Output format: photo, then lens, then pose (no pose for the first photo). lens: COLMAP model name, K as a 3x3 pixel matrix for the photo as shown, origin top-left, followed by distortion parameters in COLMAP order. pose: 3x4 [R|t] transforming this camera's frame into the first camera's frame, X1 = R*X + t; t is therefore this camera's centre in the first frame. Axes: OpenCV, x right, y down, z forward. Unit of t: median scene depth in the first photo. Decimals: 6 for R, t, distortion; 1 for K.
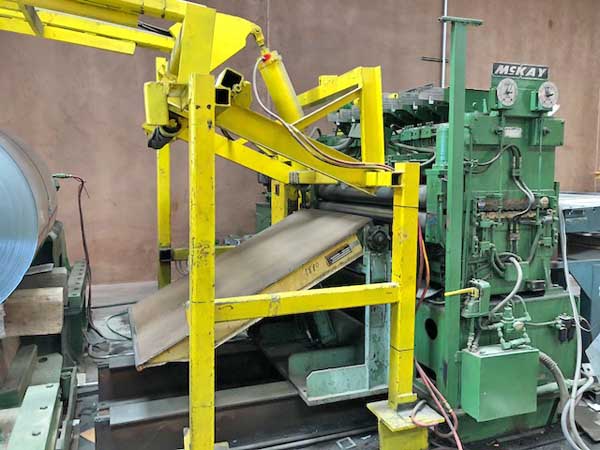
lens RADIAL K [[493.1, 0, 300.6], [0, 493.1, 223.4], [0, 0, 1]] dist [0.029497, -0.011382]
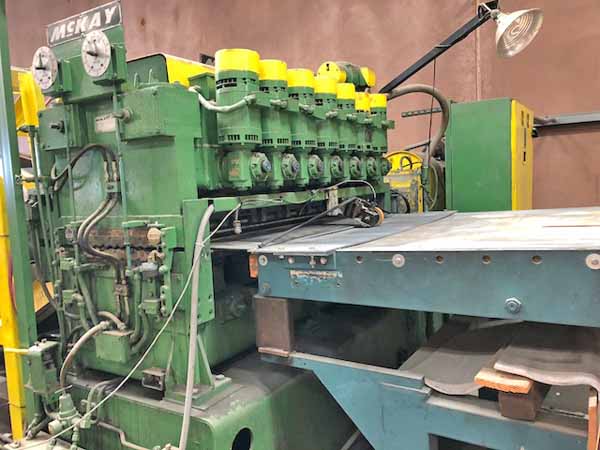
lens RADIAL K [[493.1, 0, 299.3], [0, 493.1, 220.6], [0, 0, 1]] dist [0.029497, -0.011382]
pose [[0.592464, 0.031685, -0.804974, 1.094889], [-0.038545, 0.999197, 0.010961, -0.078430], [0.804674, 0.024534, 0.593209, 0.842185]]
